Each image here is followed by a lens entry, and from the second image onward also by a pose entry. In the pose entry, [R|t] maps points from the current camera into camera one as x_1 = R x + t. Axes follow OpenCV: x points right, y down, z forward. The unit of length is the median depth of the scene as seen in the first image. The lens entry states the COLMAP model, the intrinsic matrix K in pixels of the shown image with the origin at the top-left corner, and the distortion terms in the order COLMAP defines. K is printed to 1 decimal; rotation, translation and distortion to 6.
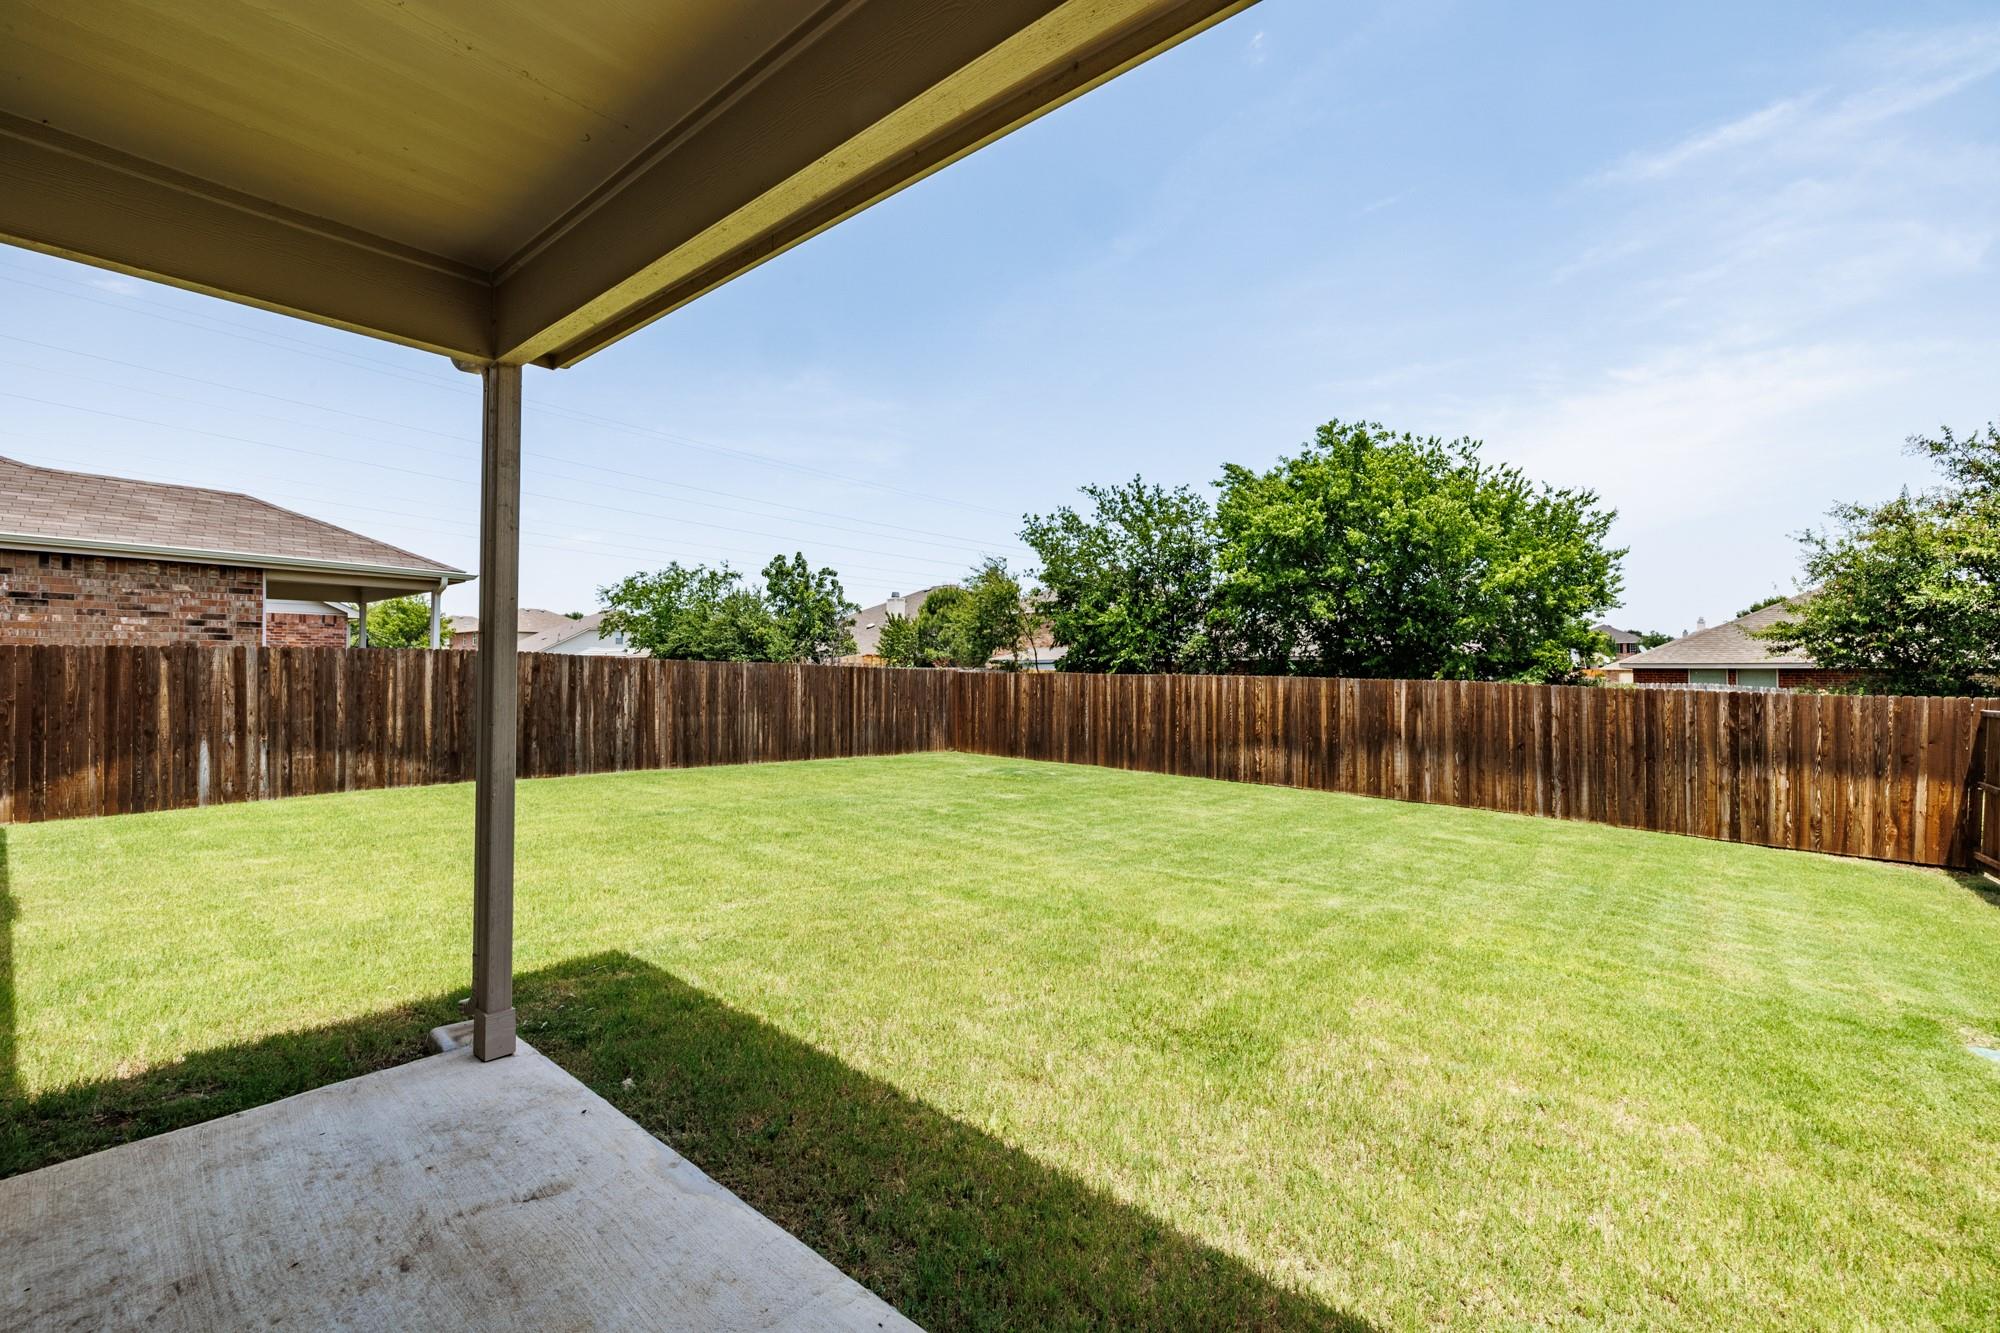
lens RADIAL K [[846.6, 0, 998.9], [0, 846.6, 669.6], [0, 0, 1]] dist [0.008494, -0.002098]
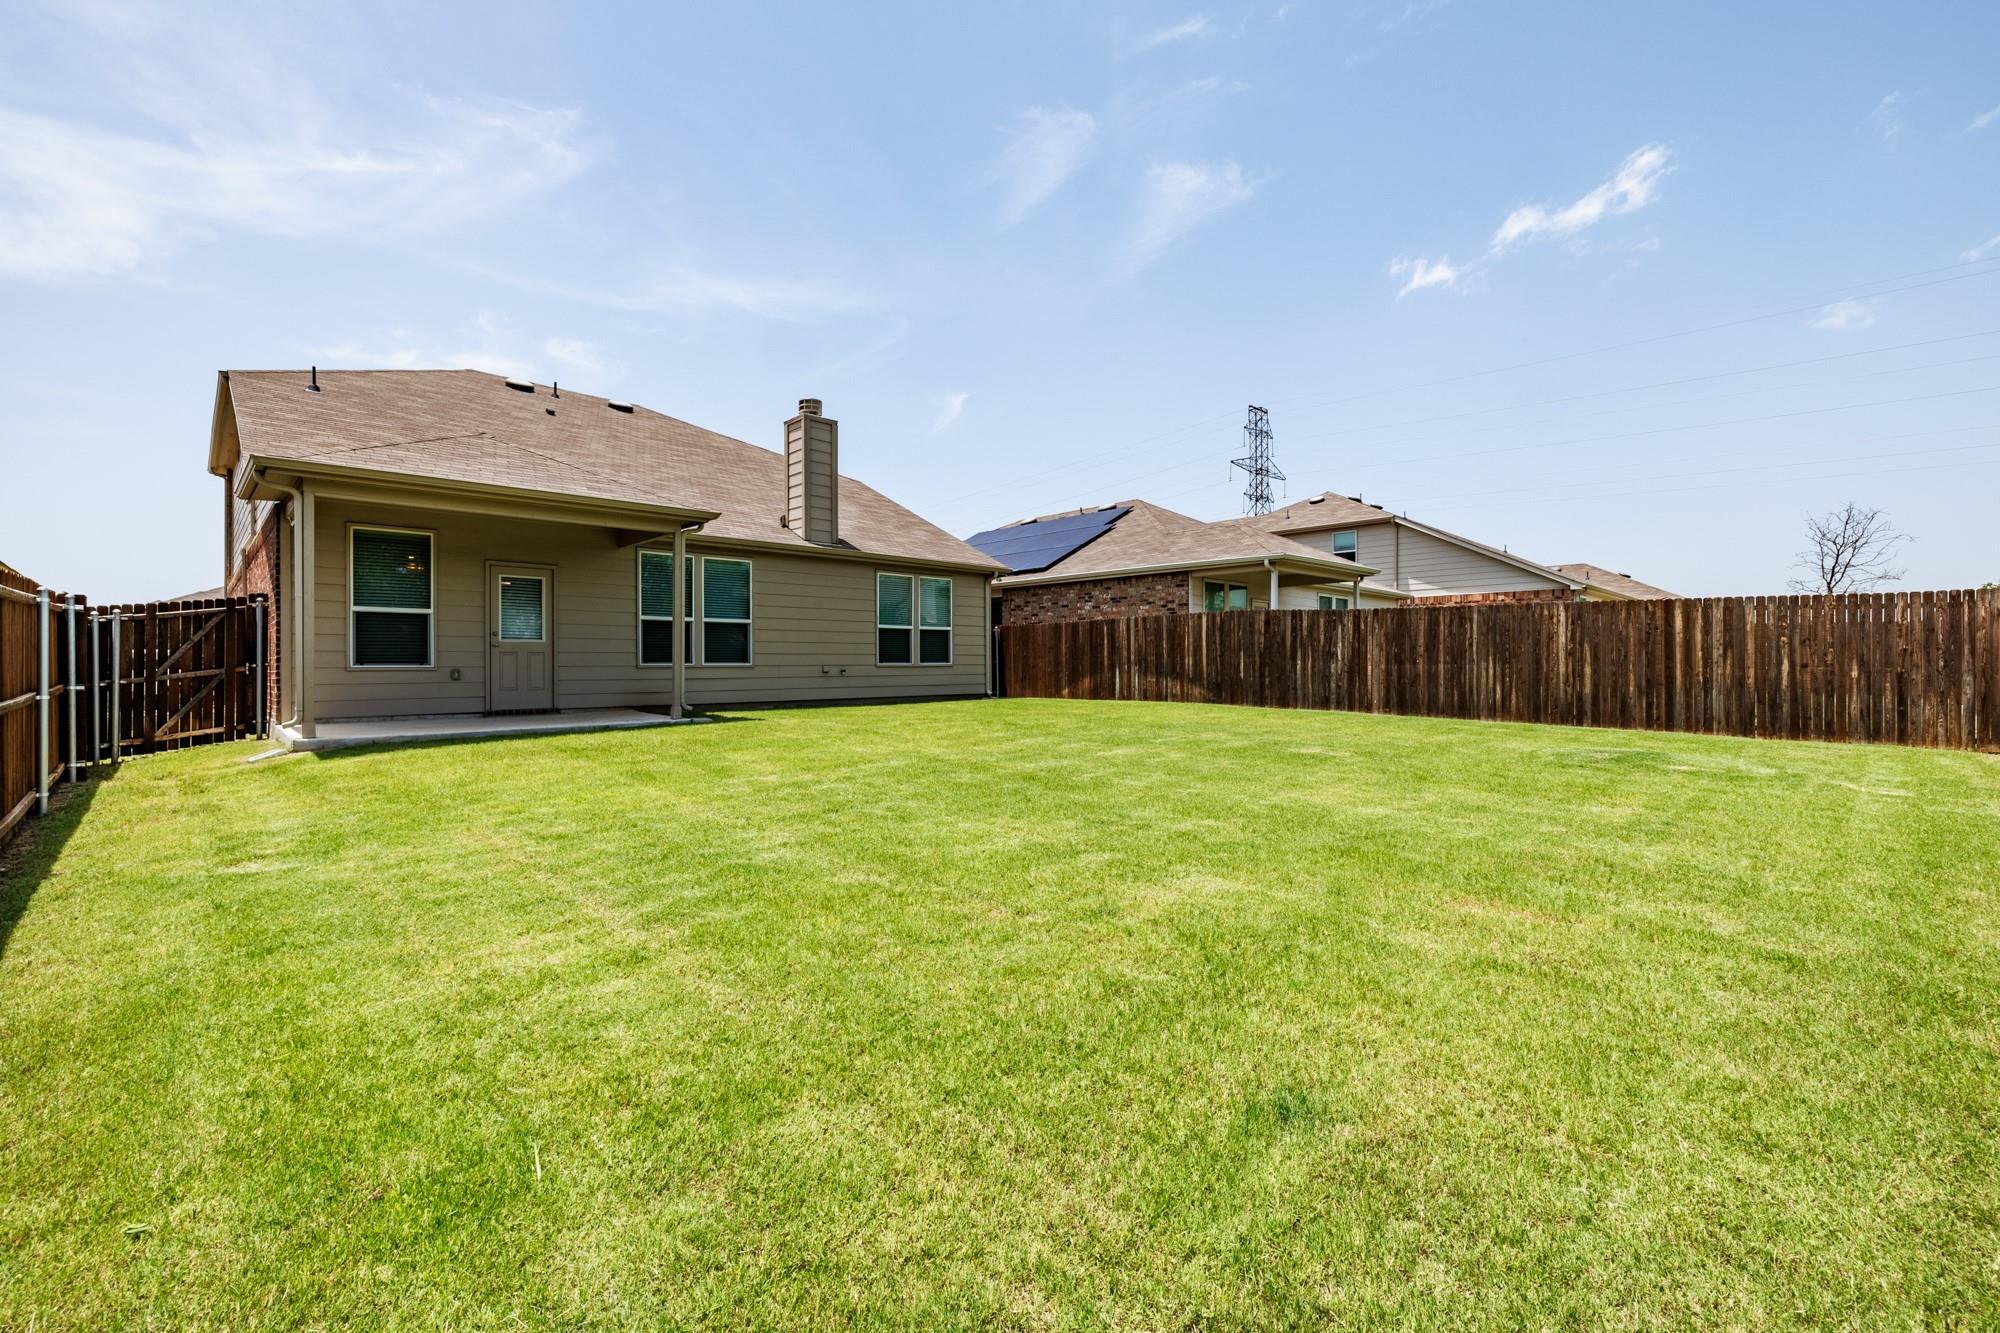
lens RADIAL K [[846.6, 0, 1000.4], [0, 846.6, 664.5], [0, 0, 1]] dist [0.008494, -0.002098]
pose [[-0.098041, -0.000940, -0.995182, 0.717394], [0.010883, 0.999939, -0.002017, 0.056421], [0.995123, -0.011029, -0.098025, 0.672187]]
